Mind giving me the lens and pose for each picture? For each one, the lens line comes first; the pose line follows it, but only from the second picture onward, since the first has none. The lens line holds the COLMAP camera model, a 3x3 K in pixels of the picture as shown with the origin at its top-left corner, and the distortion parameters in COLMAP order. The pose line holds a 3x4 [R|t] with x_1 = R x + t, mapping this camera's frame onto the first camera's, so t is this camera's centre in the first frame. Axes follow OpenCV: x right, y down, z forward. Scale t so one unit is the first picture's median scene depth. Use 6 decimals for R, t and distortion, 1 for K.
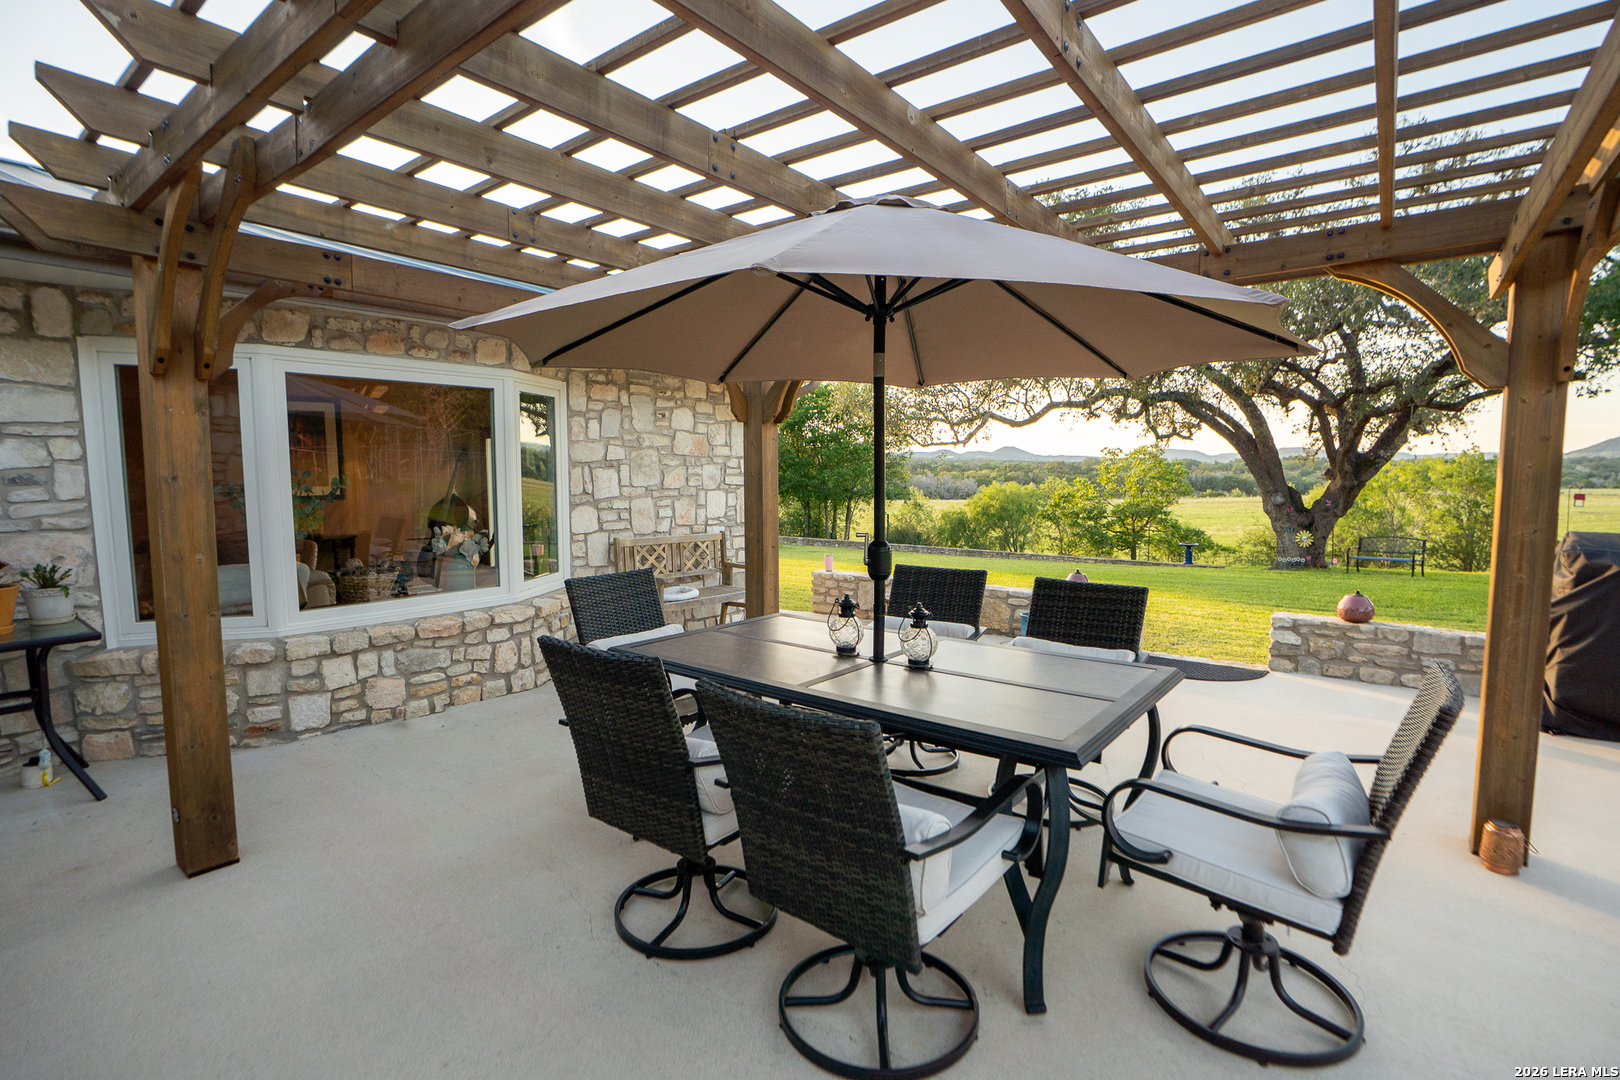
lens RADIAL K [[755.0, 0, 807.1], [0, 755.0, 550.4], [0, 0, 1]] dist [-0.051887, 0.016698]
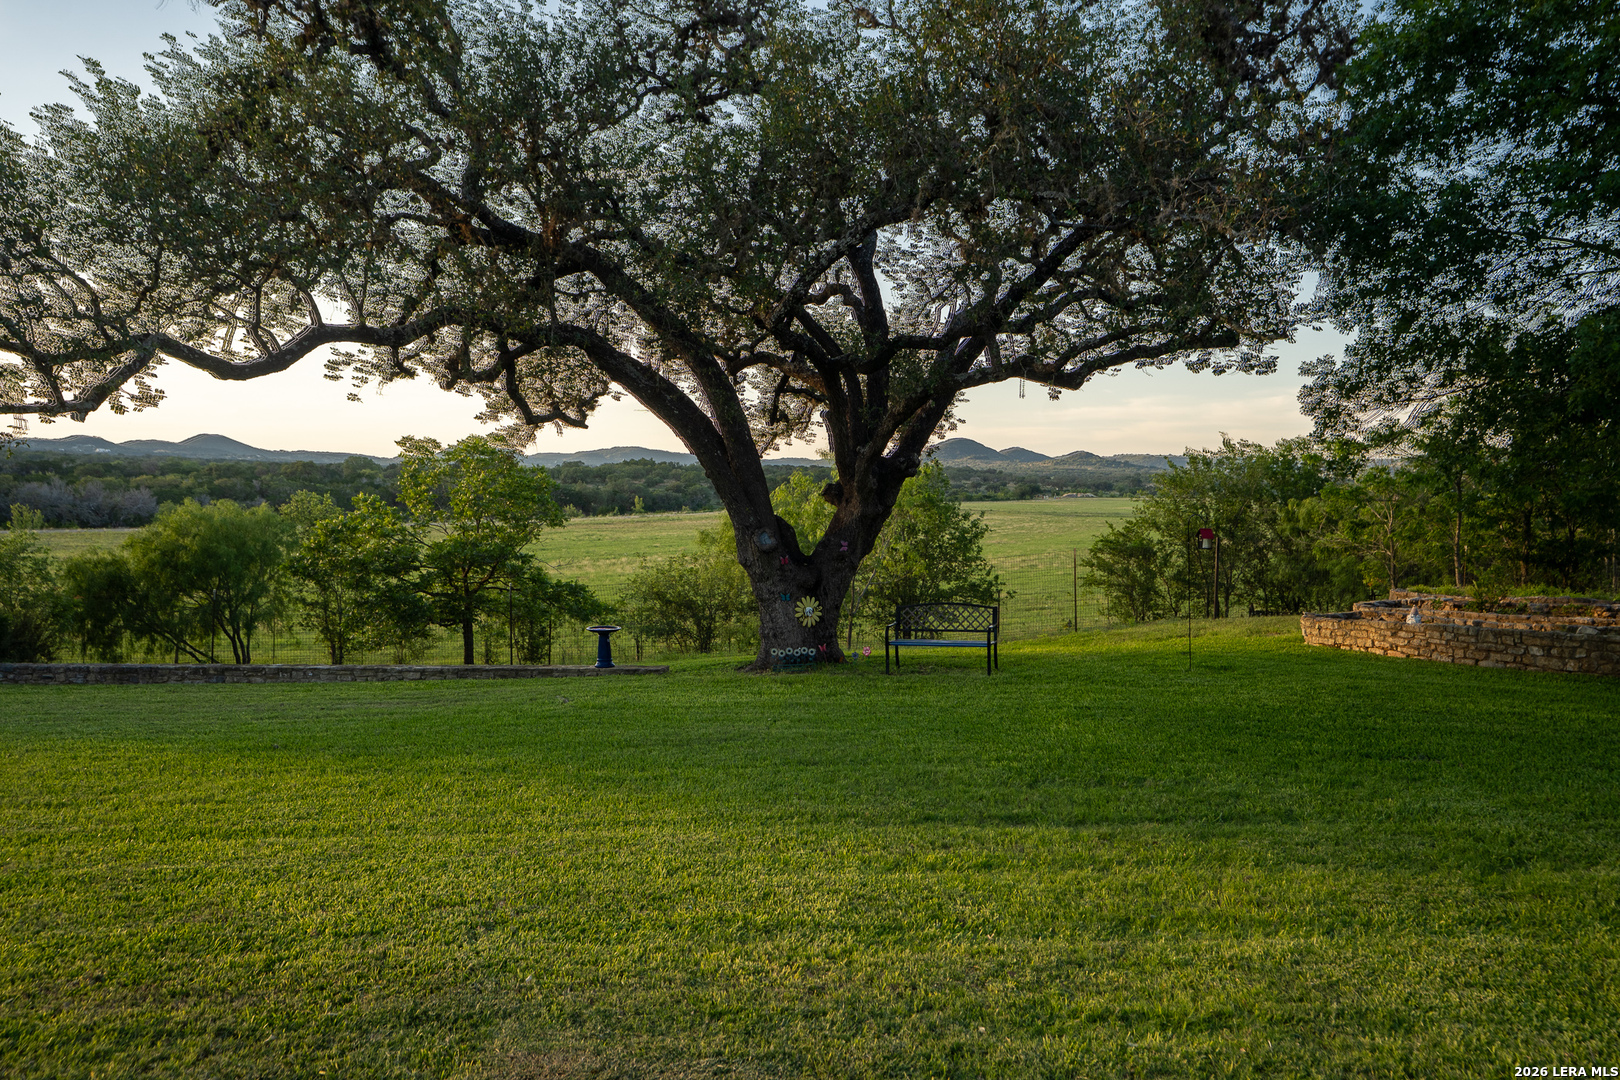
lens RADIAL K [[1180.5, 0, 804.7], [0, 1180.5, 533.9], [0, 0, 1]] dist [-0.002392, 0.013348]
pose [[0.750156, -0.018559, 0.661000, 0.050509], [0.056910, 0.997709, -0.036573, -0.022537], [-0.658807, 0.065053, 0.749494, 0.186601]]
